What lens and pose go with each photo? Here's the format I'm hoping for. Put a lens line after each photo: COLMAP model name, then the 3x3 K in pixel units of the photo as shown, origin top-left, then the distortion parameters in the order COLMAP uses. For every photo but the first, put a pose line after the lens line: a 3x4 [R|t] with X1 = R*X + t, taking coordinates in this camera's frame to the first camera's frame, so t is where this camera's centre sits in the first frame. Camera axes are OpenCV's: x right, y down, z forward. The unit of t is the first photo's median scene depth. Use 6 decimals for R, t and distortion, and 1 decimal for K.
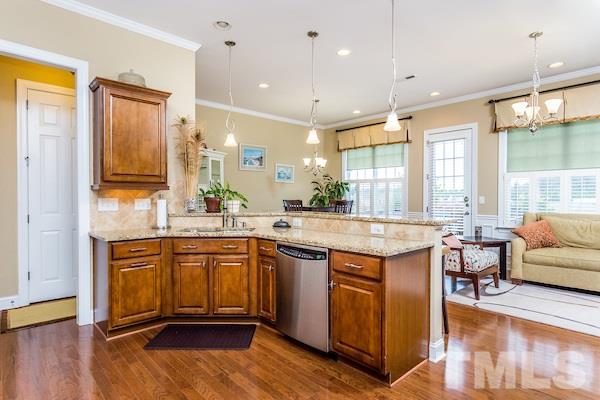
lens RADIAL K [[329.6, 0, 300.0], [0, 329.6, 200.0], [0, 0, 1]] dist [0.012651, 0.000093]
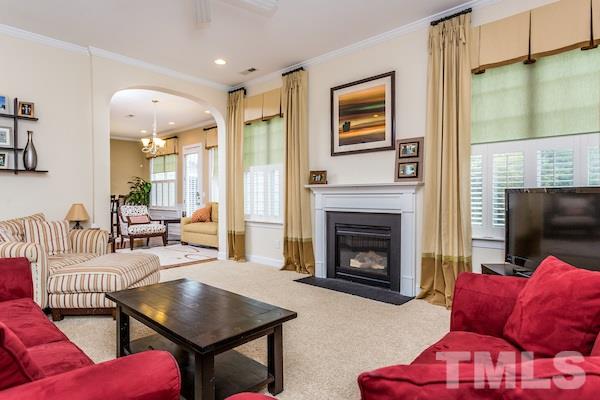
lens RADIAL K [[329.6, 0, 300.0], [0, 329.6, 200.0], [0, 0, 1]] dist [0.012651, 0.000093]
pose [[0.995861, -0.002736, 0.090850, 0.833564], [0.002587, 0.999995, 0.001756, 0.021814], [-0.090854, -0.001514, 0.995863, -0.519224]]
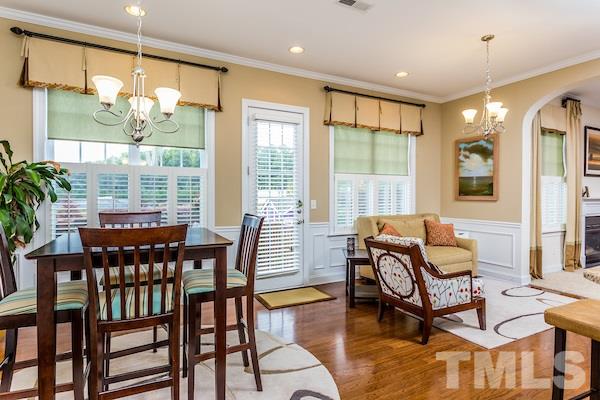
lens RADIAL K [[329.6, 0, 300.0], [0, 329.6, 200.0], [0, 0, 1]] dist [0.012651, 0.000093]
pose [[0.255633, -0.018155, 0.966603, -0.246877], [0.005134, 0.999835, 0.017422, -0.025163], [-0.966760, 0.000509, 0.255684, 0.809427]]
